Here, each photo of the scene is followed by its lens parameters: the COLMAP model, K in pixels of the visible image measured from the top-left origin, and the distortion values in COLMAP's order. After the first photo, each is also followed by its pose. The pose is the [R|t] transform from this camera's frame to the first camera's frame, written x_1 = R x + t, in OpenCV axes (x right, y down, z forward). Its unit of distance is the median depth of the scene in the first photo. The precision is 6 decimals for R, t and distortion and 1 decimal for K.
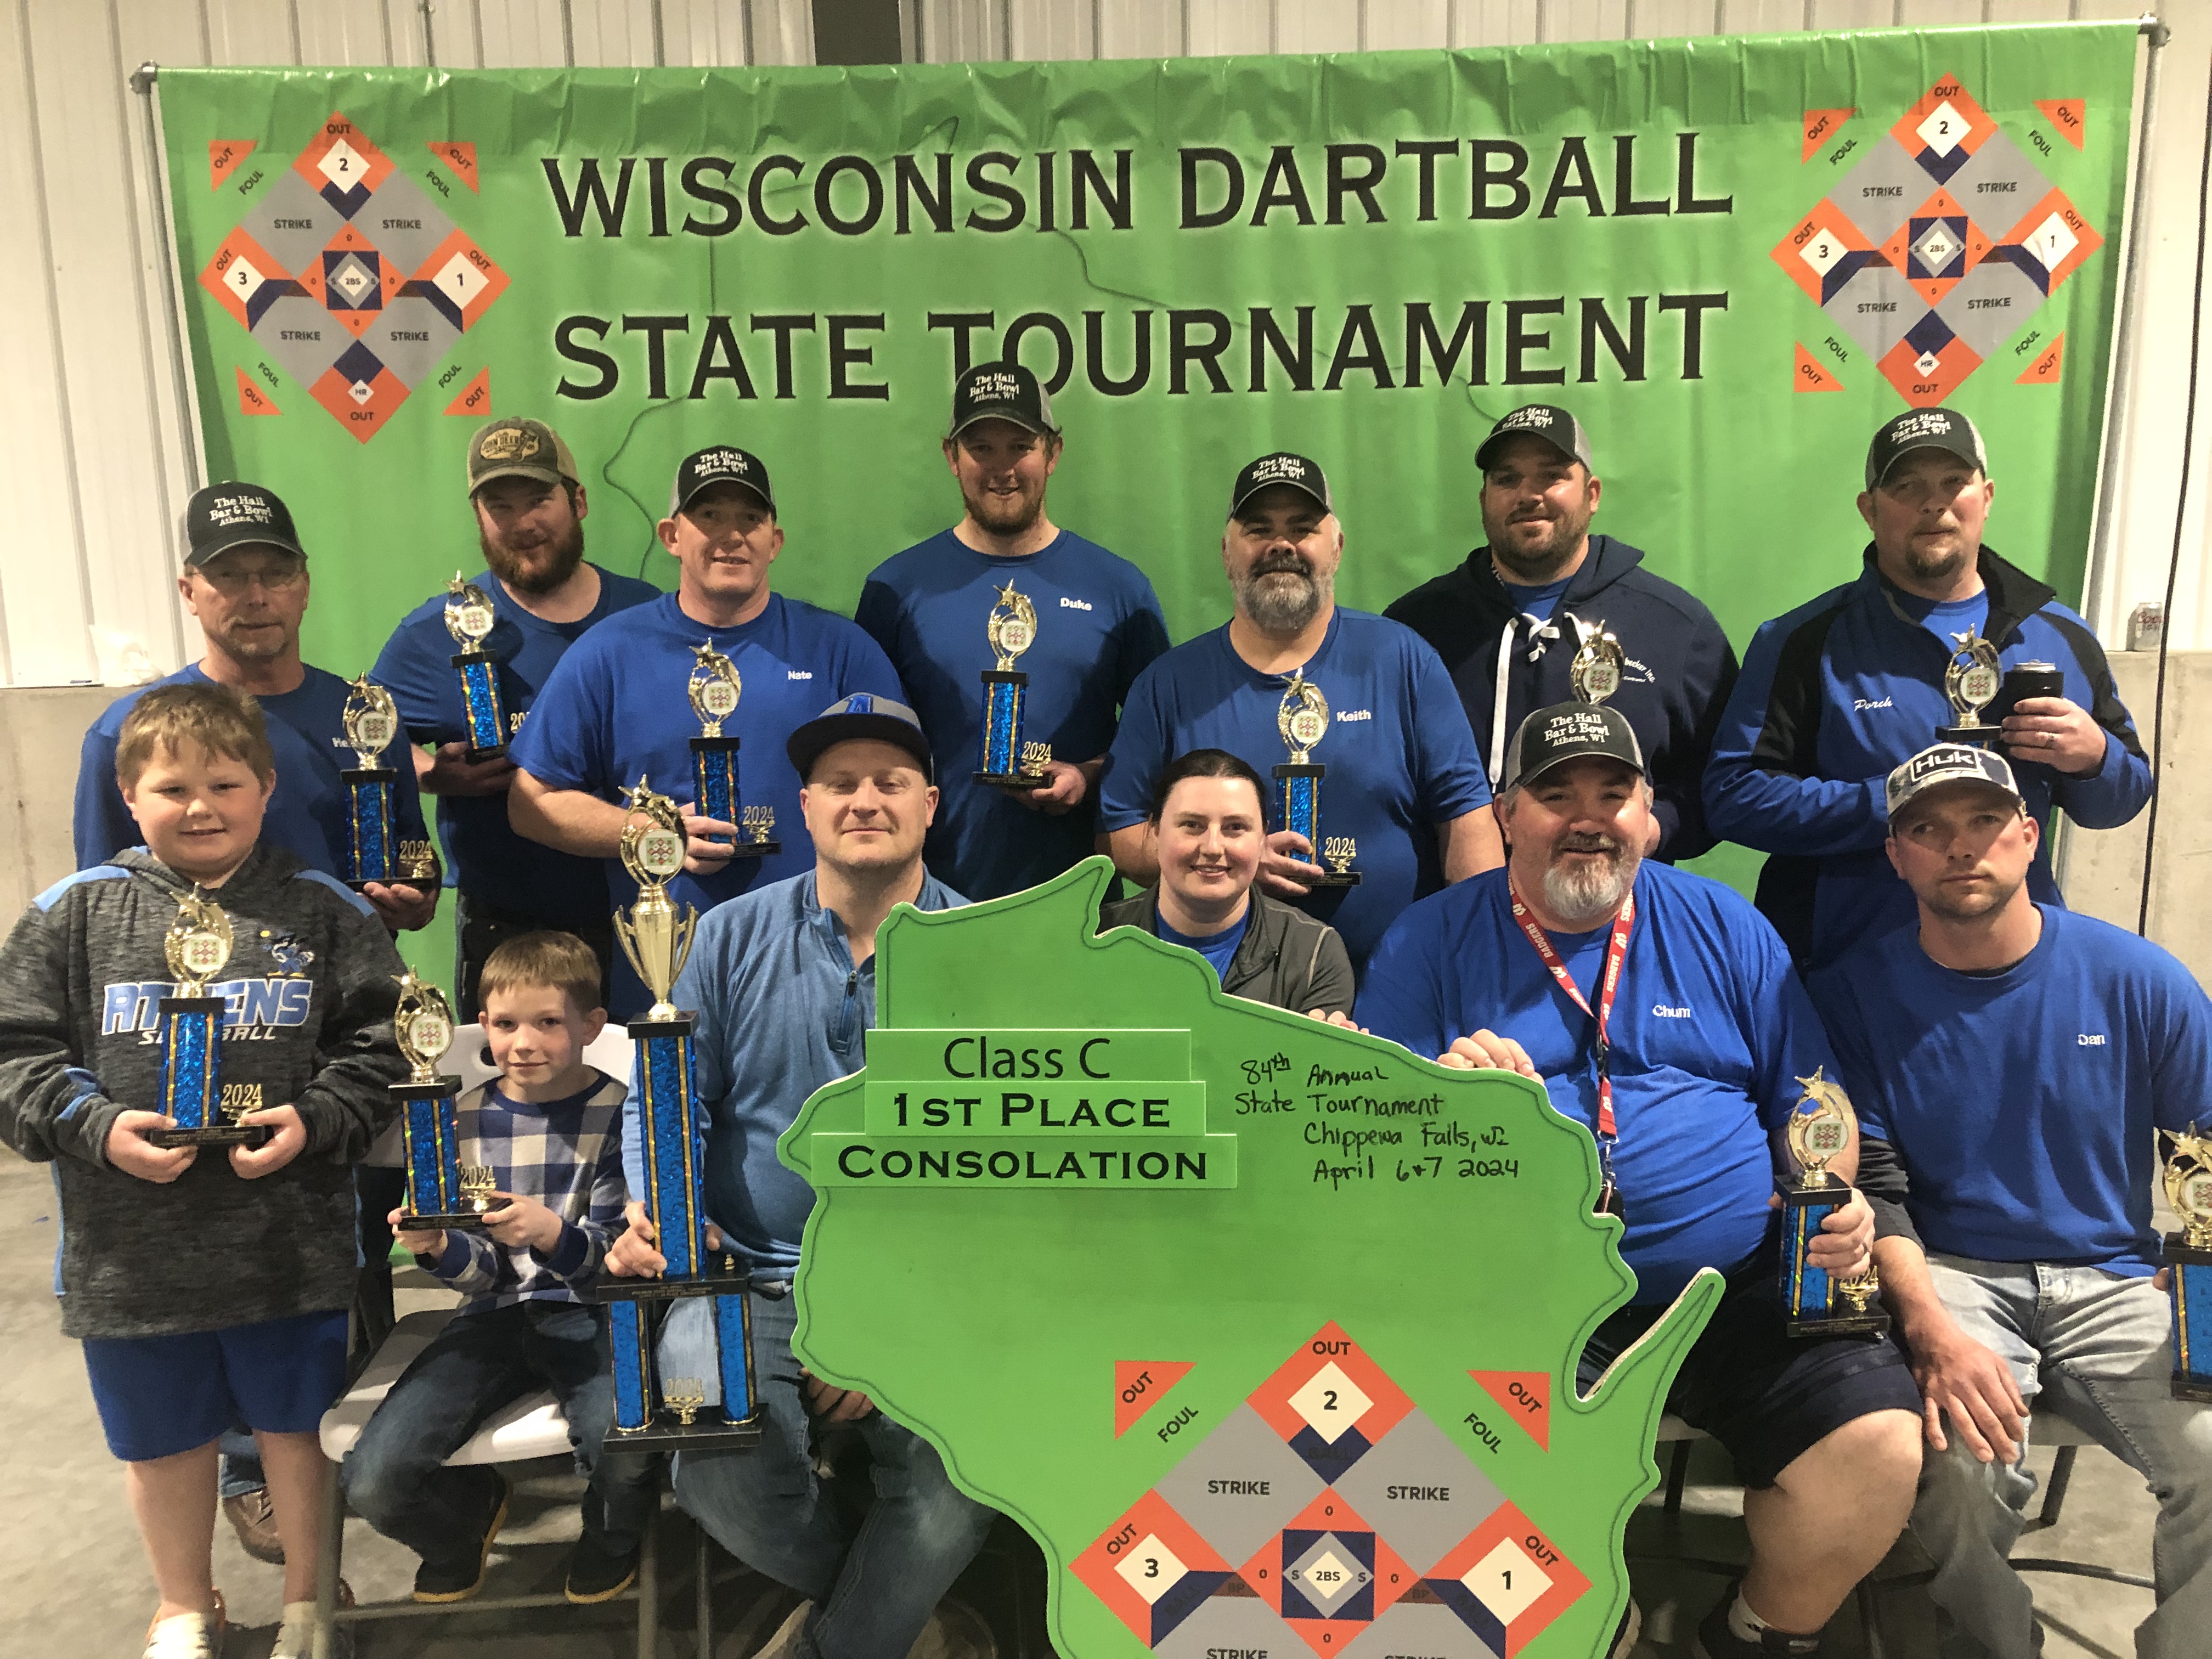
lens RADIAL K [[1786.8, 0, 1105.3], [0, 1786.8, 832.4], [0, 0, 1]] dist [-0.014032, 0.051912]
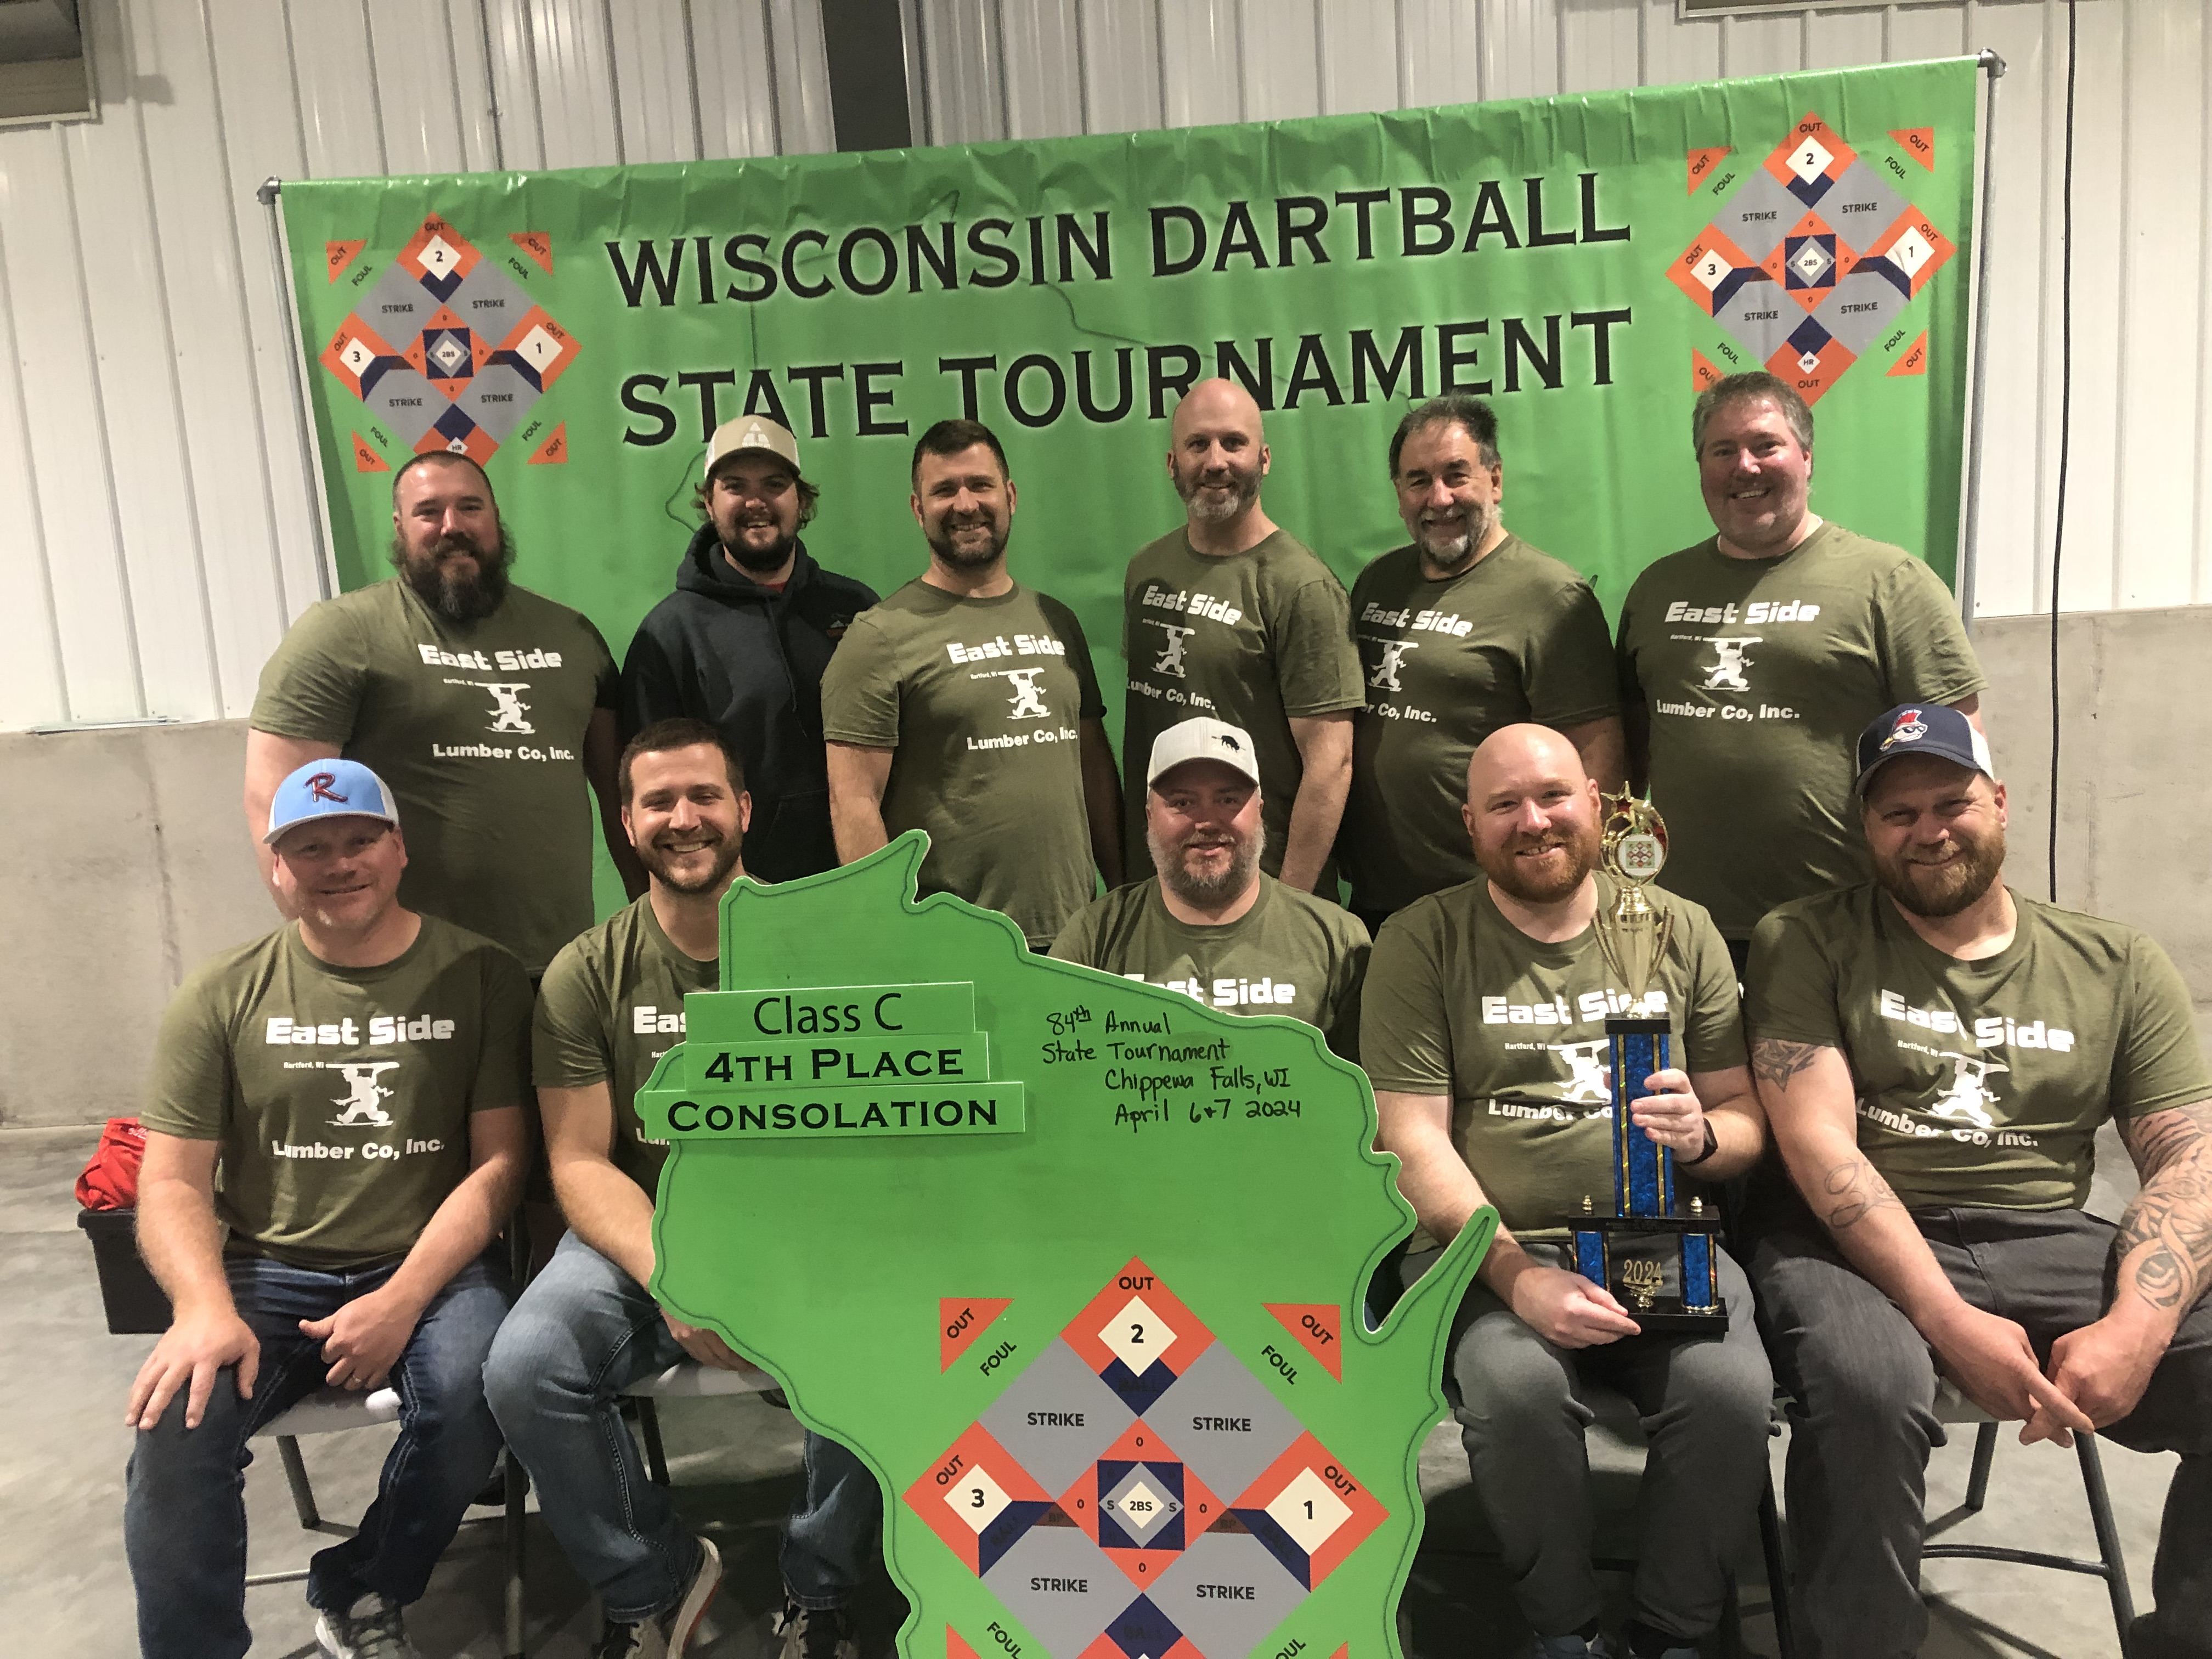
lens RADIAL K [[1790.9, 0, 1102.8], [0, 1790.9, 826.8], [0, 0, 1]] dist [0.011560, -0.006910]
pose [[0.998840, -0.038653, -0.028717, 0.028978], [0.038023, 0.999031, -0.022169, 0.043705], [0.029546, 0.021052, 0.999342, -0.157816]]
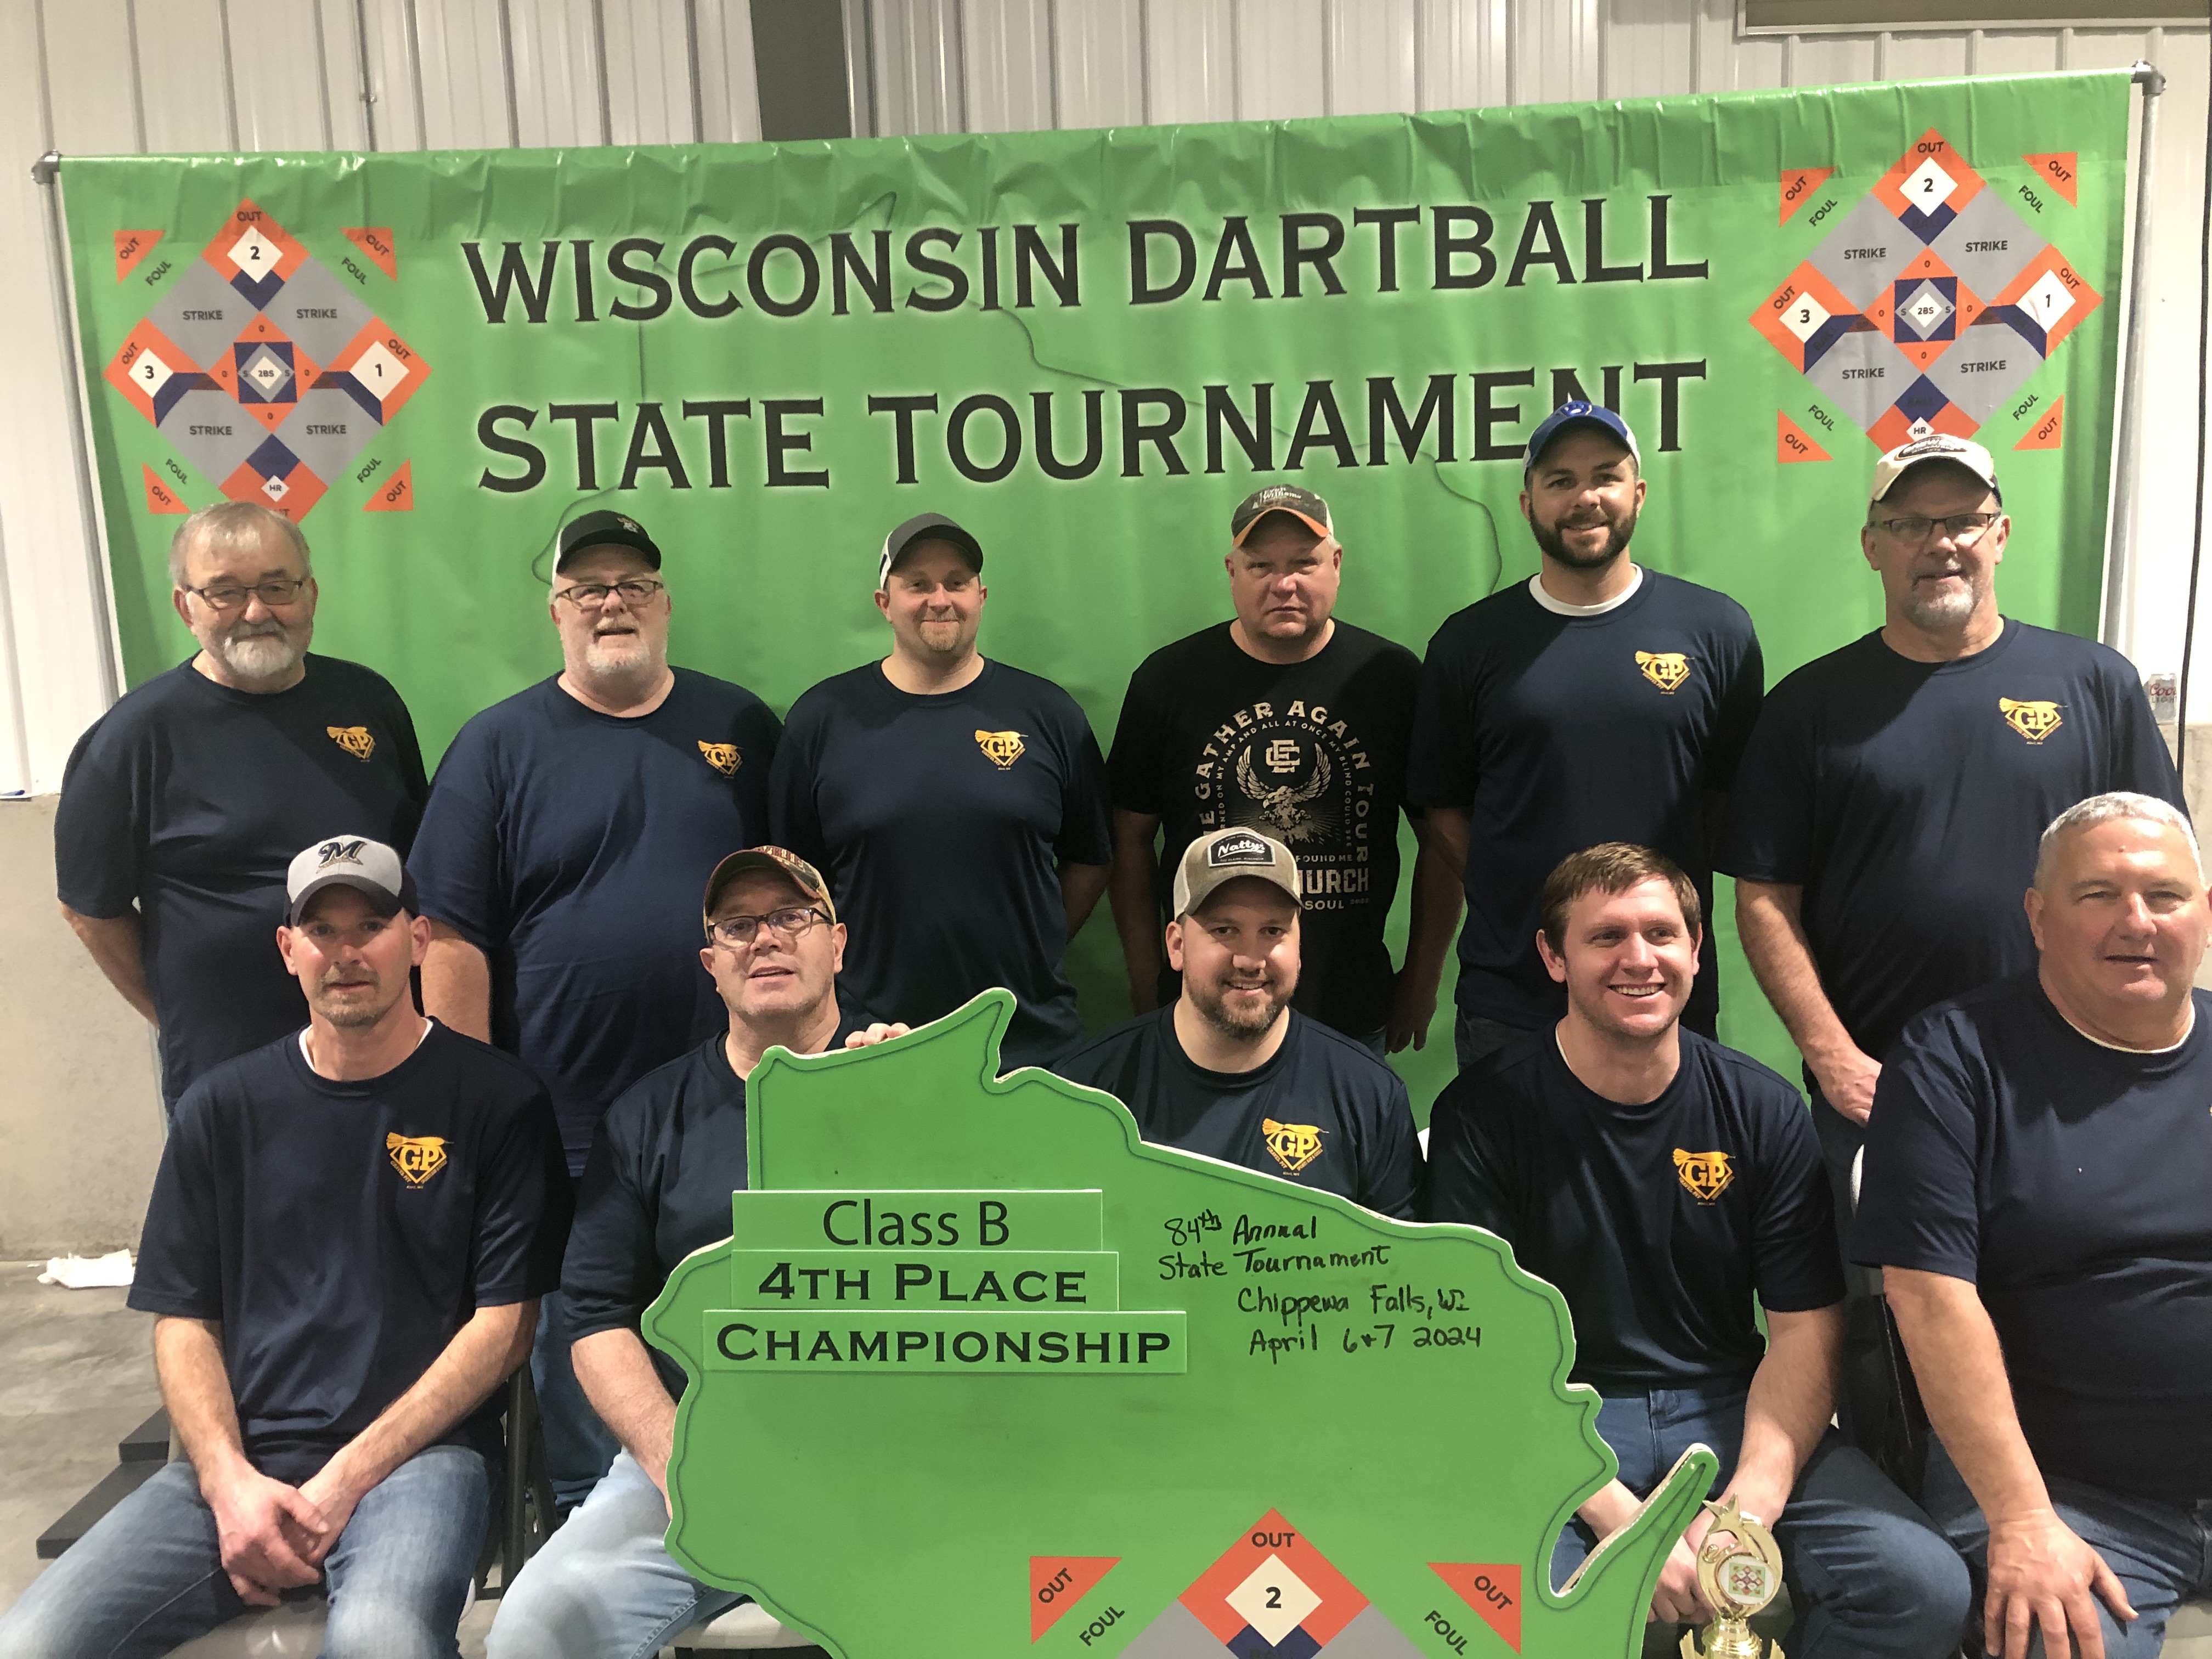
lens RADIAL K [[1582.5, 0, 1097.9], [0, 1582.5, 831.4], [0, 0, 1]] dist [0.005674, 0.005994]
pose [[0.999866, -0.016321, 0.000978, 0.019170], [0.016349, 0.998771, -0.046784, -0.017058], [-0.000213, 0.046794, 0.998905, 0.165959]]
